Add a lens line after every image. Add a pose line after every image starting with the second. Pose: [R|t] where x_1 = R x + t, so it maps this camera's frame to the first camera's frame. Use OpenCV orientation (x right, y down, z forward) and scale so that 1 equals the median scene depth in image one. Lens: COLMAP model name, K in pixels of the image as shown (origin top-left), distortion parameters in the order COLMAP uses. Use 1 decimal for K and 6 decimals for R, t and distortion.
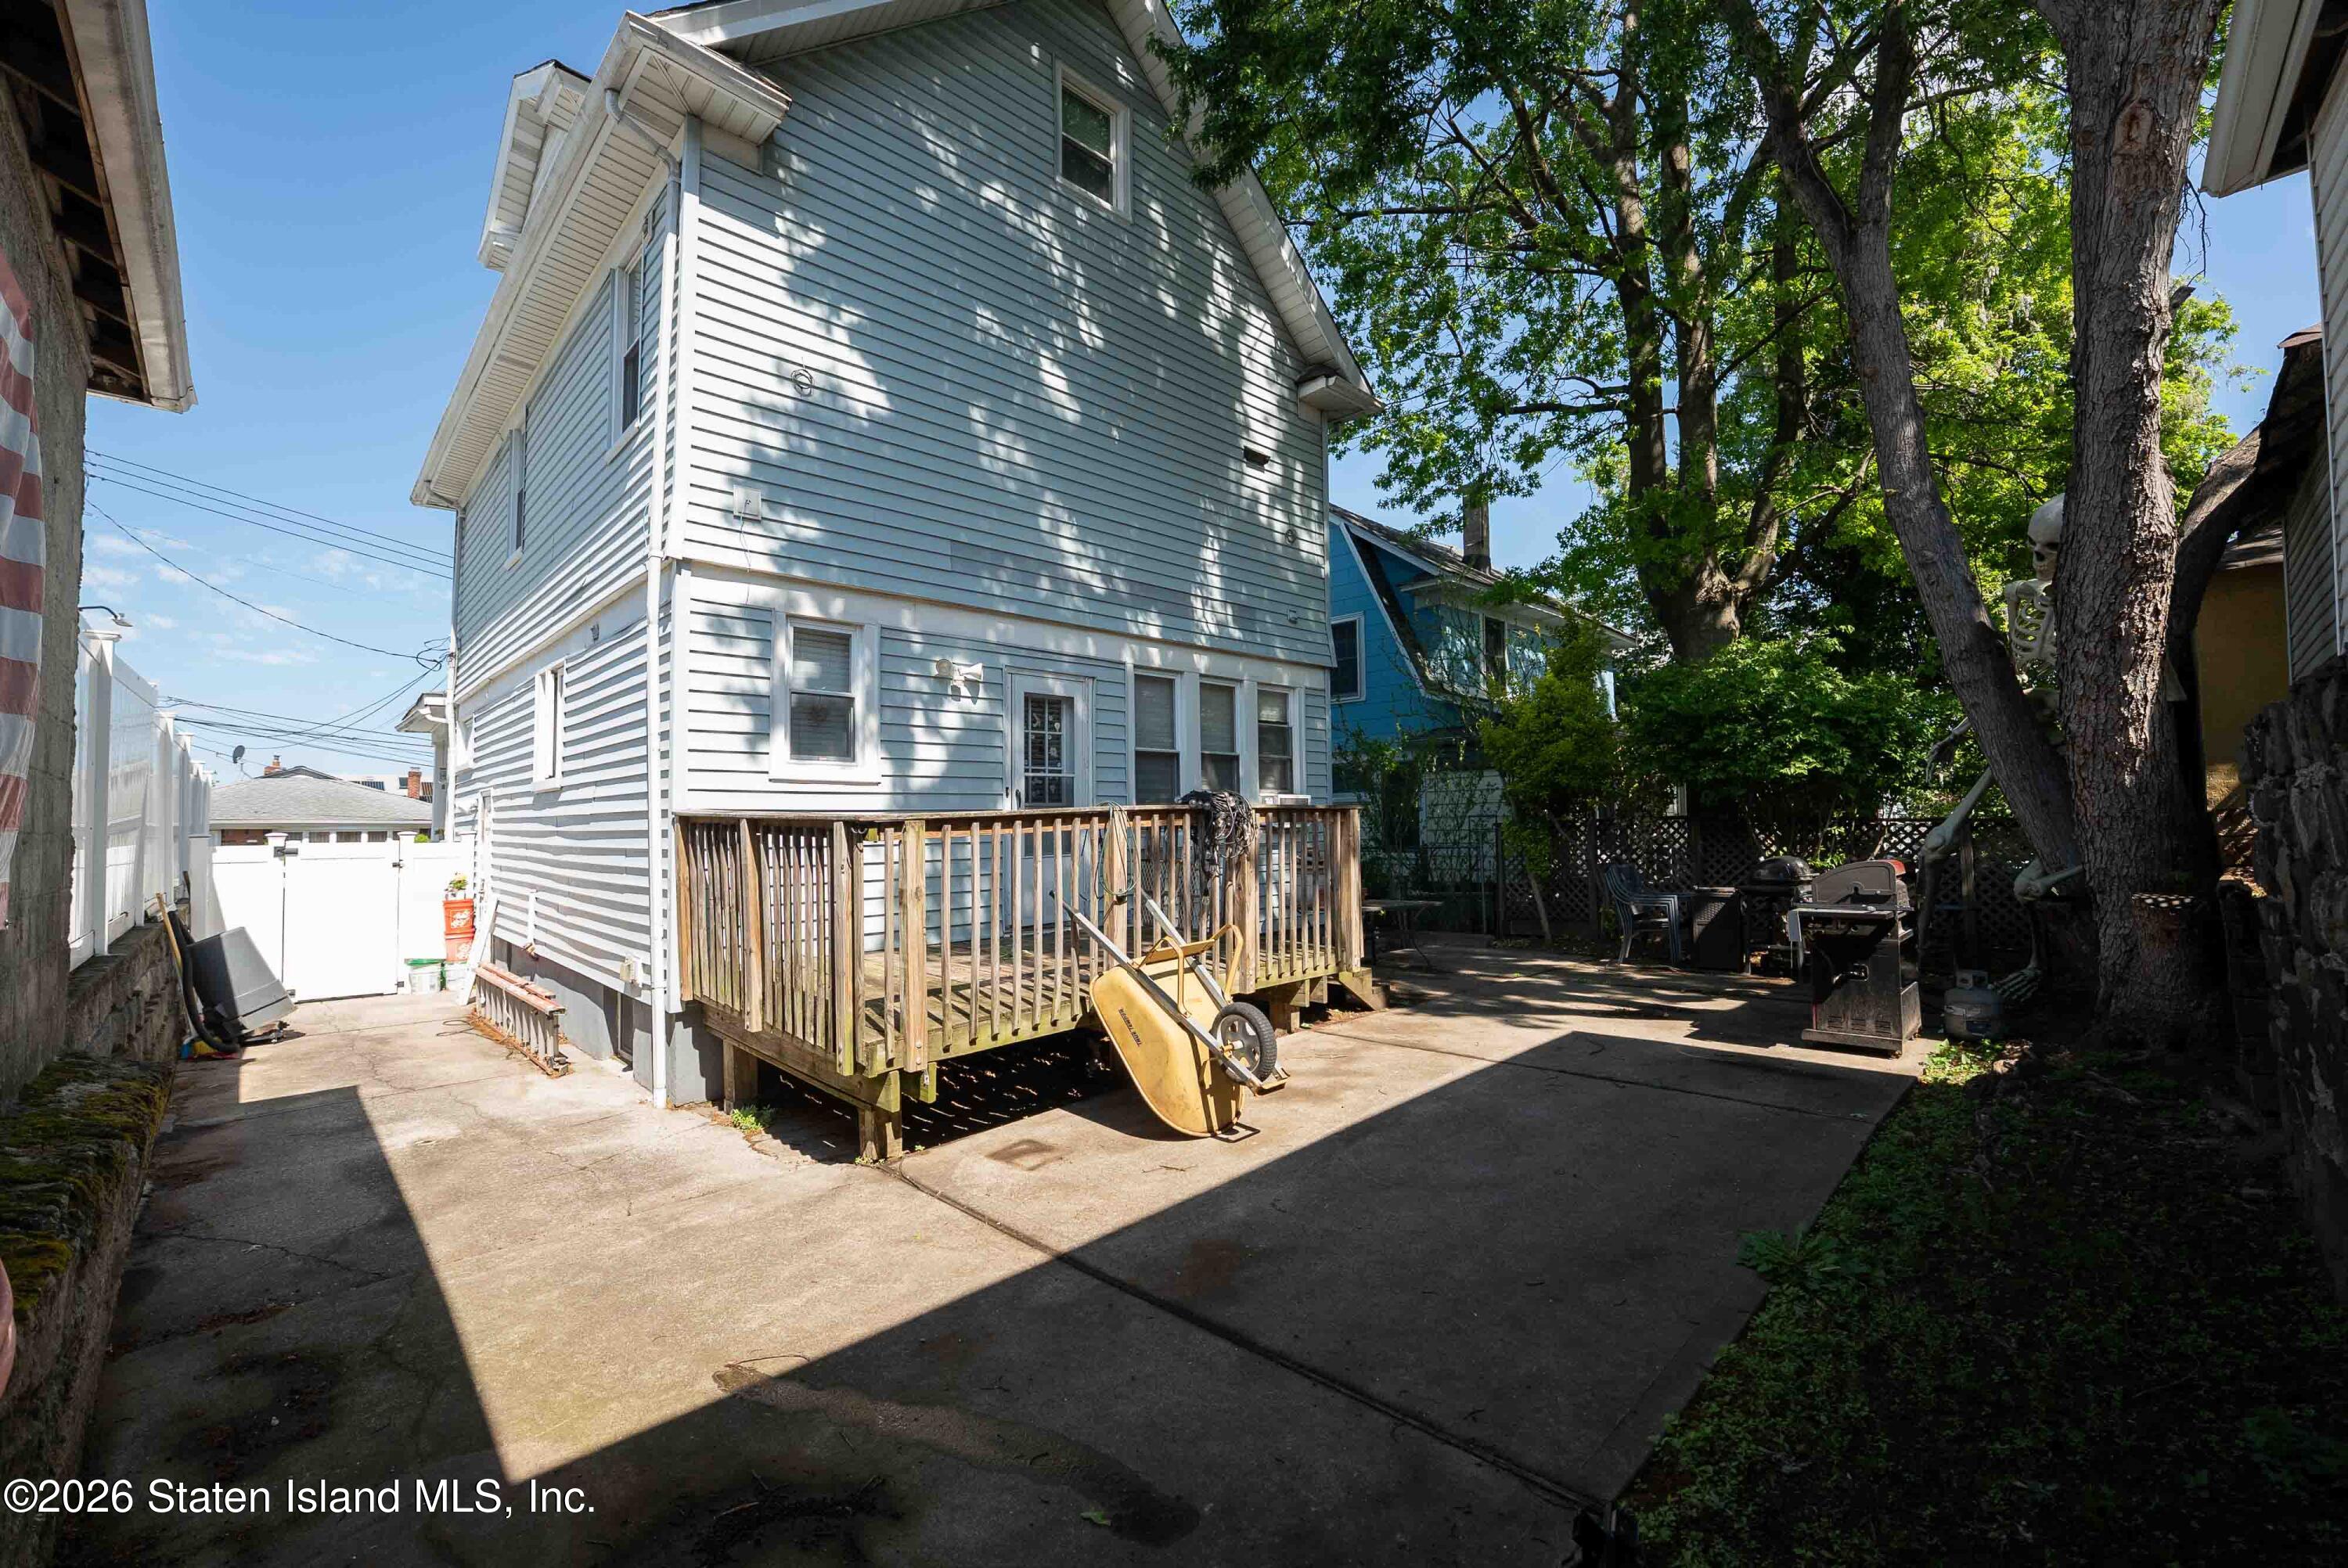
lens RADIAL K [[951.5, 0, 1178.2], [0, 951.5, 785.9], [0, 0, 1]] dist [-0.025081, 0.000893]
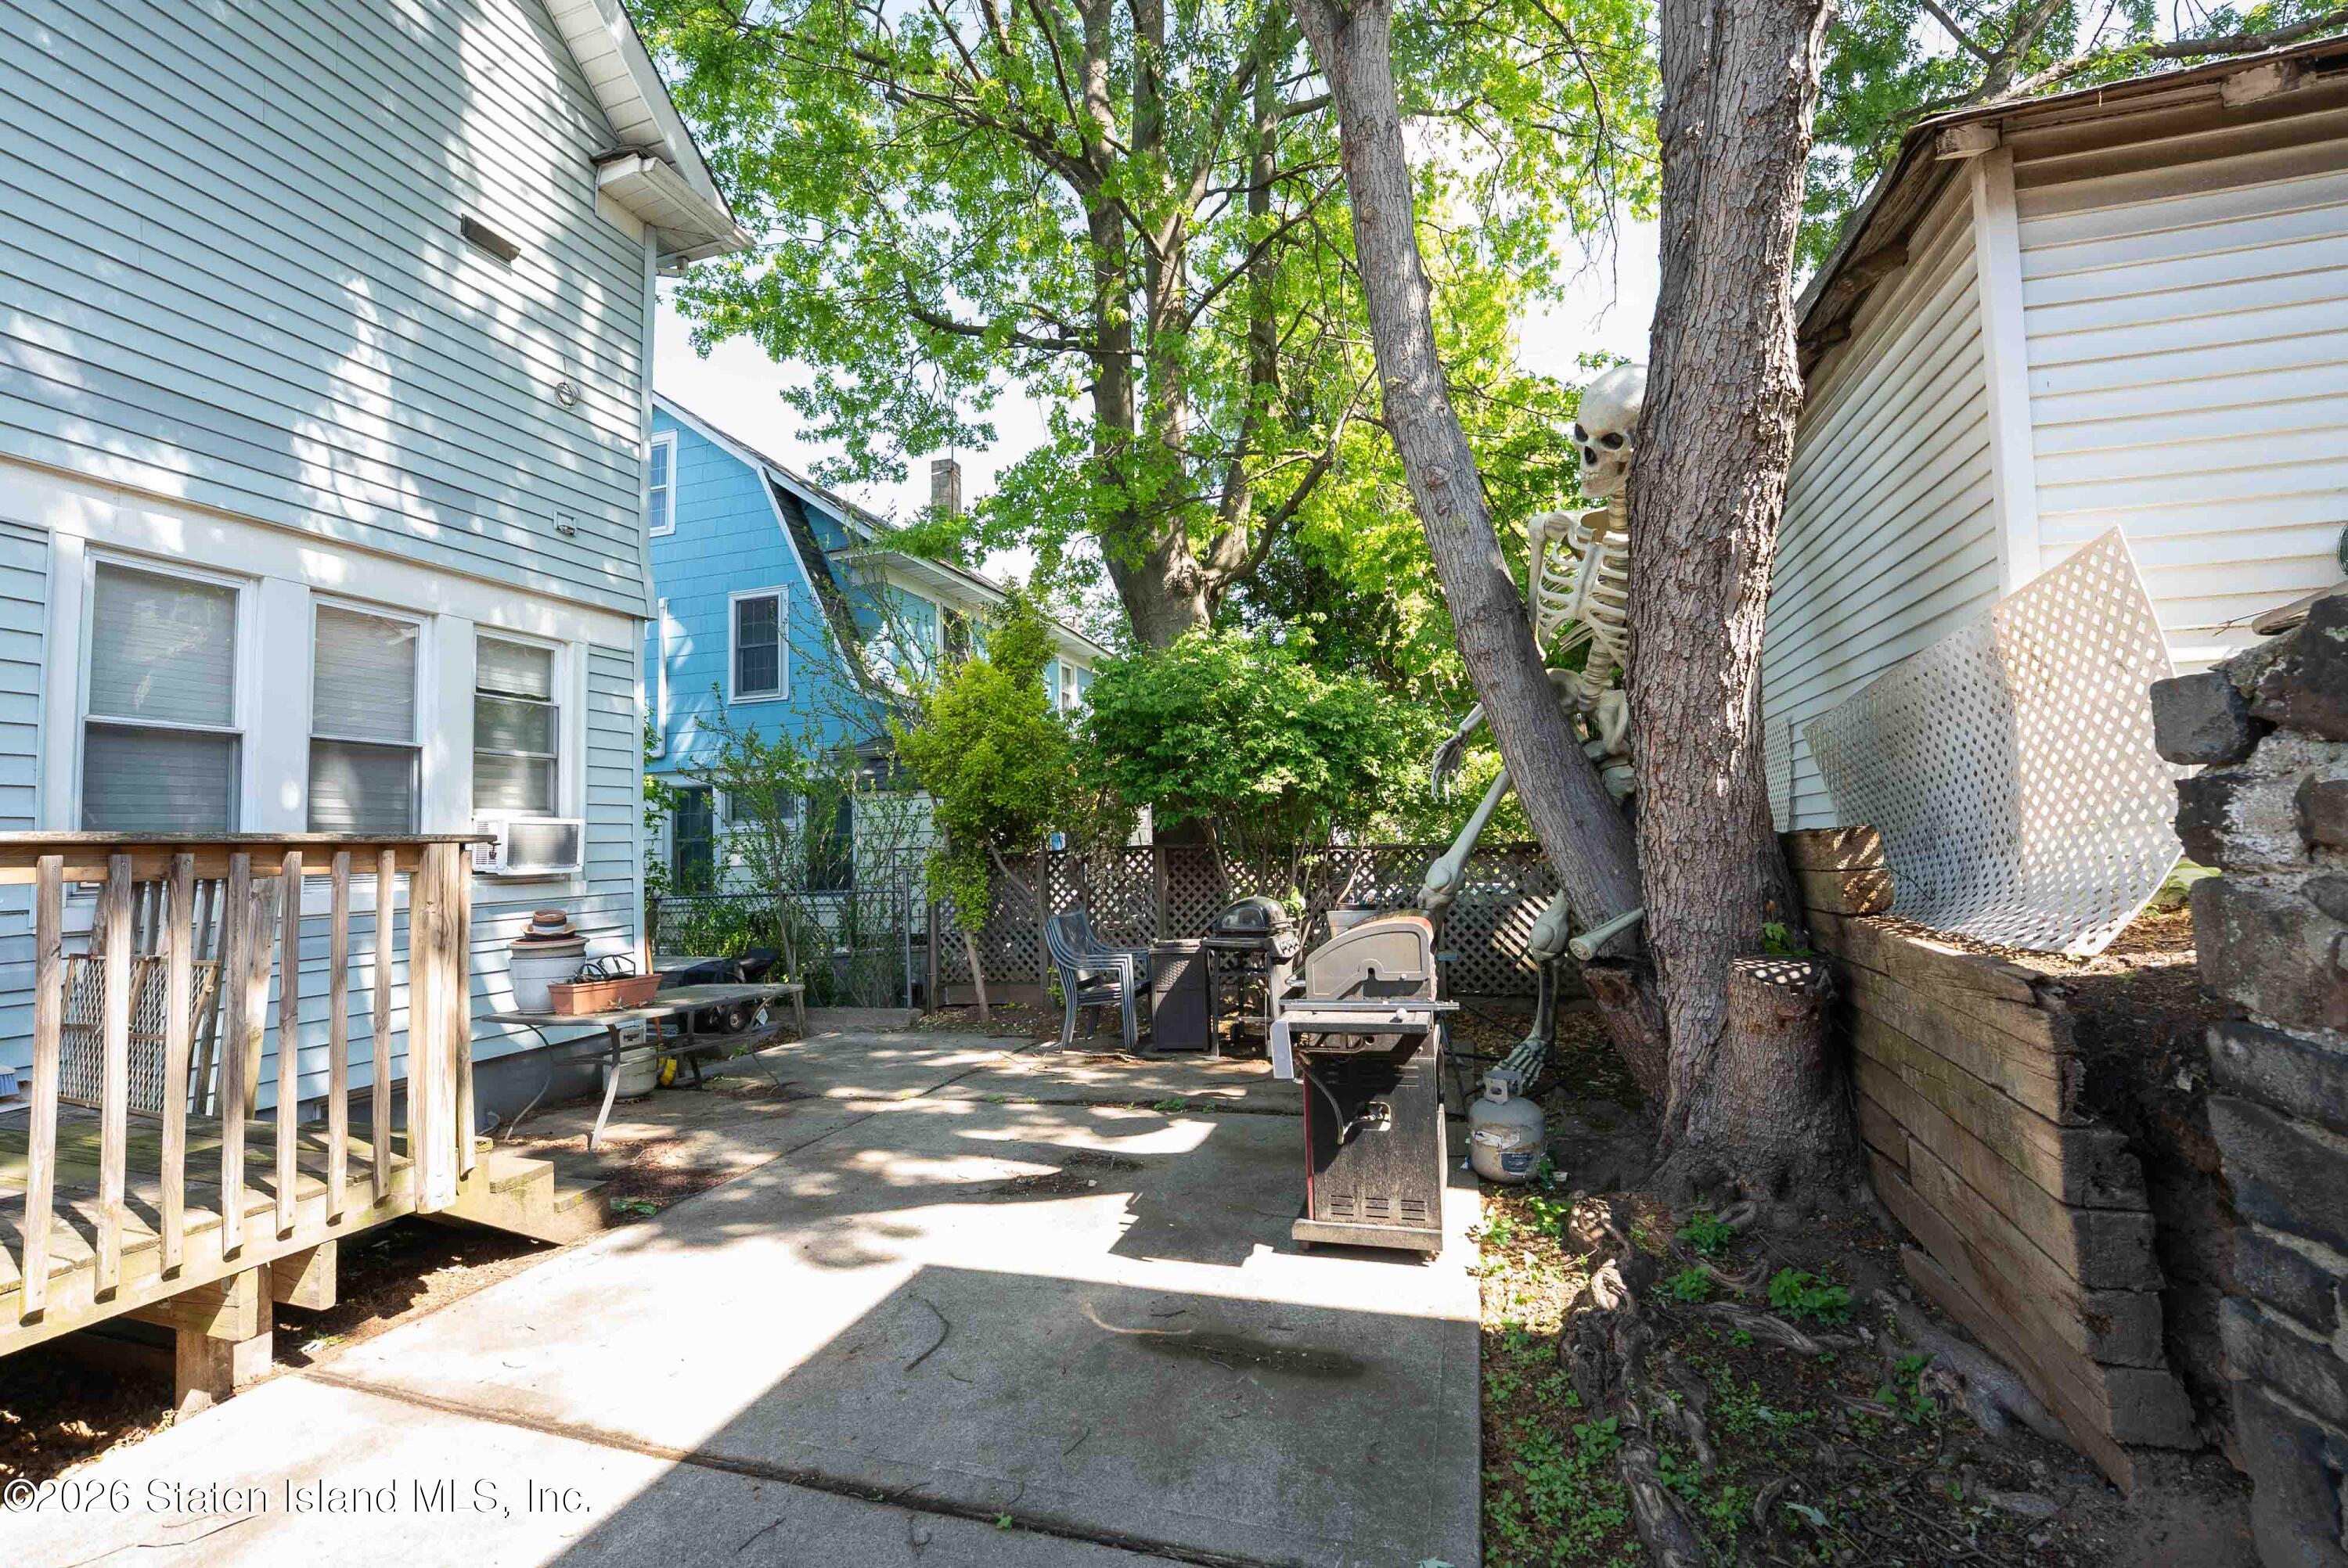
lens RADIAL K [[957.7, 0, 1174.0], [0, 957.7, 784.0], [0, 0, 1]] dist [-0.032625, 0.004147]
pose [[0.880690, 0.017505, 0.473369, 0.276734], [-0.001573, 0.999419, -0.034033, 0.011720], [-0.473690, 0.029228, 0.880207, 0.445175]]
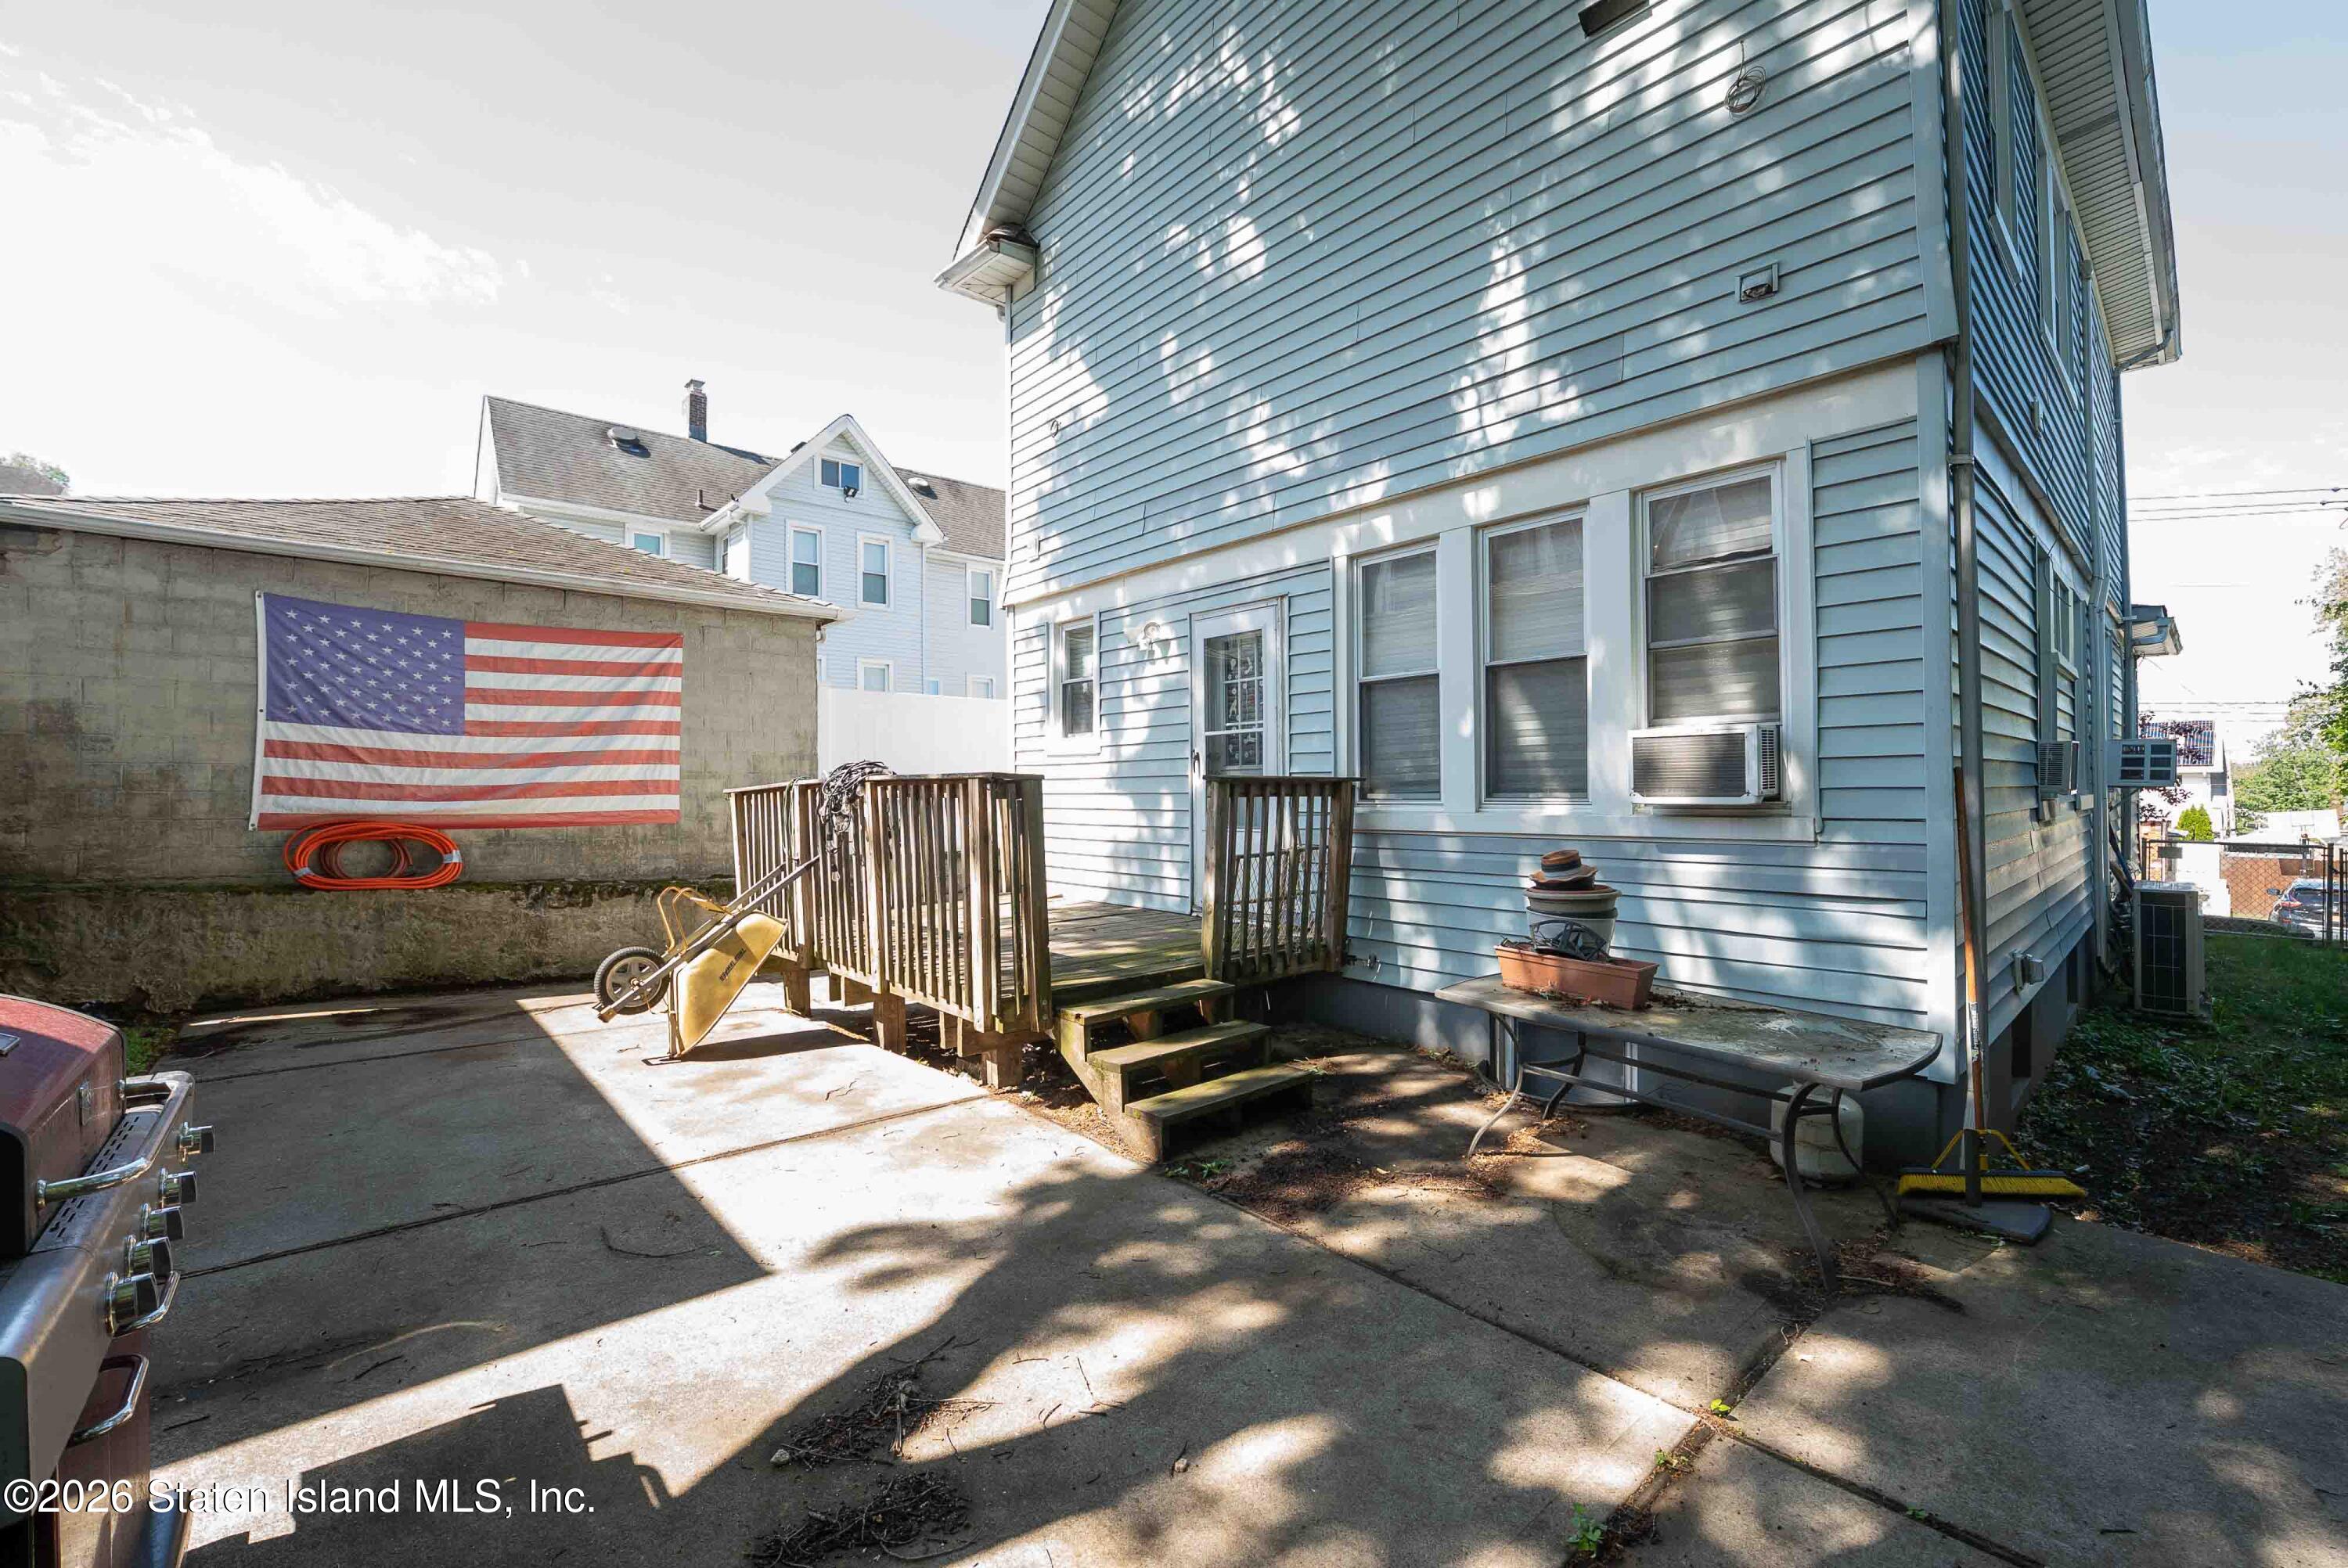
lens RADIAL K [[963.6, 0, 1179.6], [0, 963.6, 784.0], [0, 0, 1]] dist [-0.025765, -0.000074]
pose [[-0.052080, 0.009004, -0.998602, 0.823451], [0.048516, 0.998801, 0.006475, 0.030655], [0.997464, -0.048111, -0.052454, 1.170906]]
